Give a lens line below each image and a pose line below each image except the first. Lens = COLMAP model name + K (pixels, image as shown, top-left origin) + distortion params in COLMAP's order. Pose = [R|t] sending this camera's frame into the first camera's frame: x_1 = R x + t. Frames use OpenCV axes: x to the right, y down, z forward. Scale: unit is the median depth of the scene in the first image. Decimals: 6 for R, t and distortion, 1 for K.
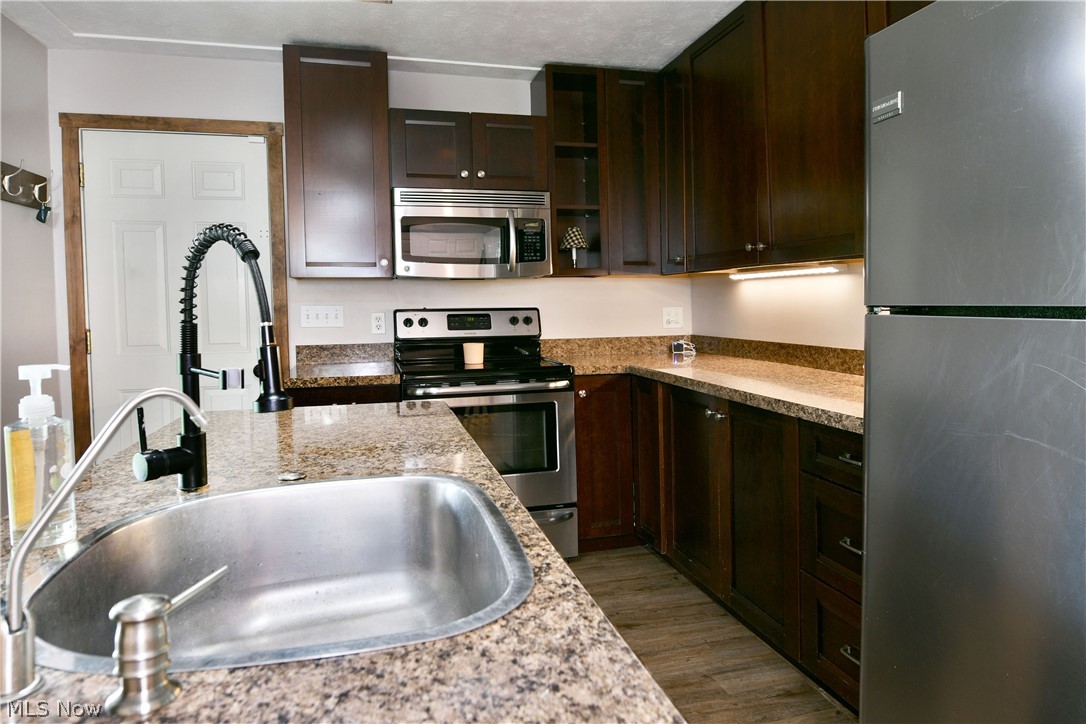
lens RADIAL K [[665.6, 0, 497.9], [0, 665.6, 304.2], [0, 0, 1]] dist [-0.011679, -0.005422]
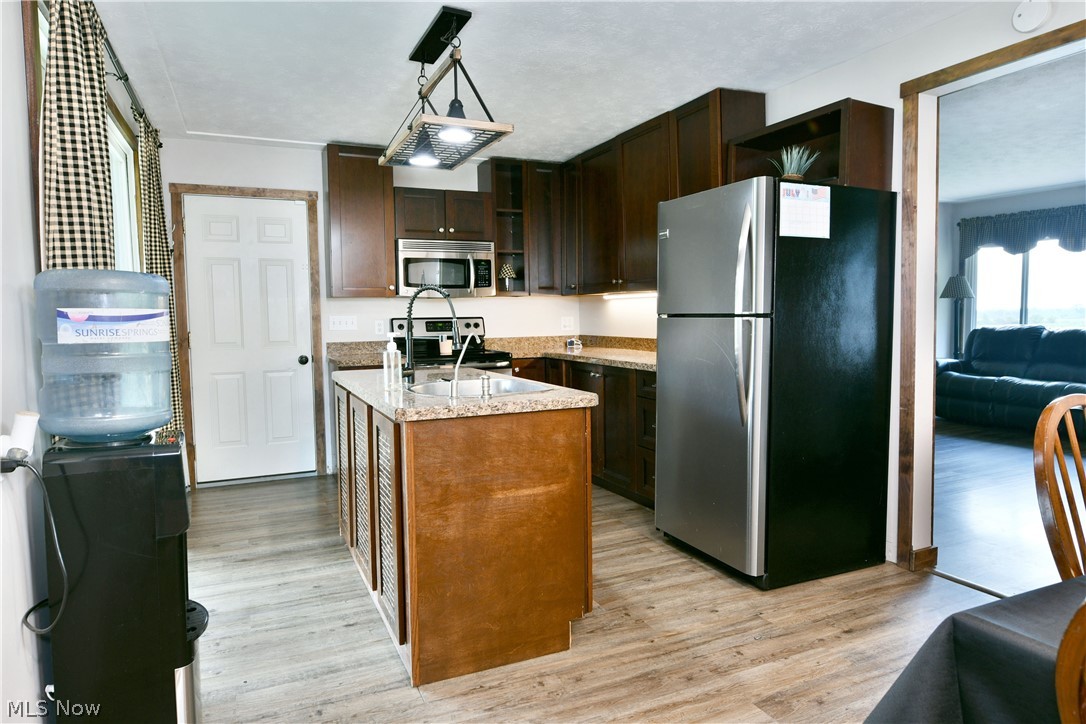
lens RADIAL K [[665.6, 0, 537.6], [0, 665.6, 363.0], [0, 0, 1]] dist [-0.011679, -0.005422]
pose [[0.972076, -0.017984, 0.233977, -0.196868], [0.001841, 0.997613, 0.069030, 0.006352], [-0.234660, -0.066672, 0.969788, -0.565729]]
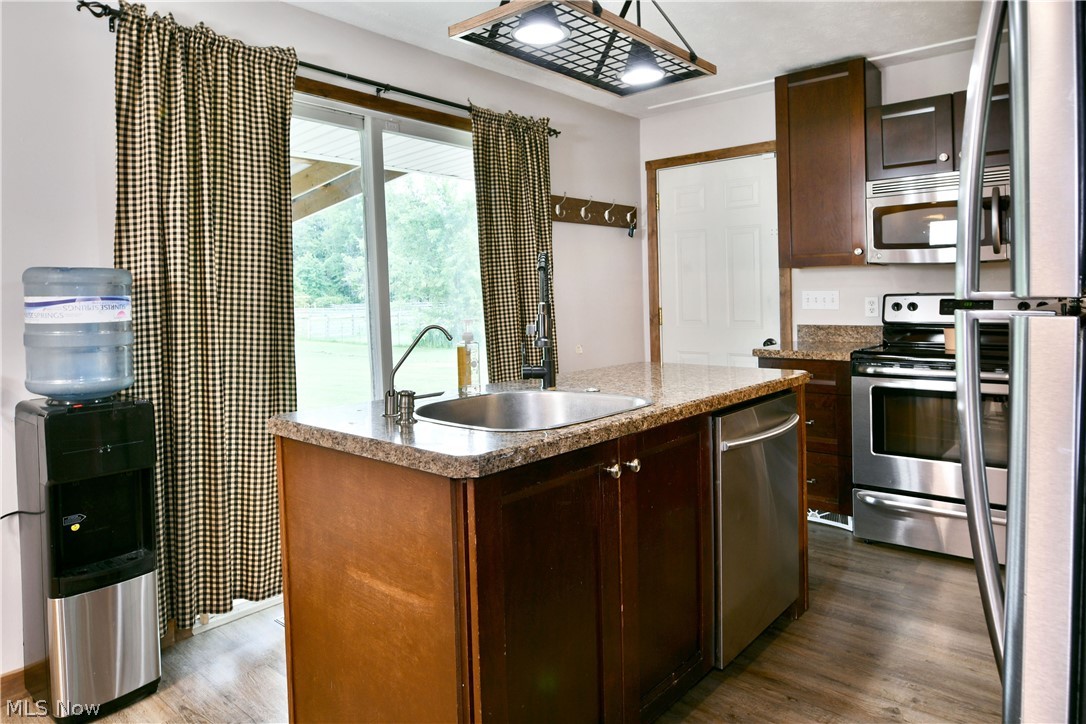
lens RADIAL K [[665.6, 0, 598.4], [0, 665.6, 312.1], [0, 0, 1]] dist [-0.011679, -0.005422]
pose [[0.634458, 0.020707, -0.772680, 0.394613], [0.007390, 0.999433, 0.032851, -0.001942], [0.772922, -0.026553, 0.633945, -0.032116]]
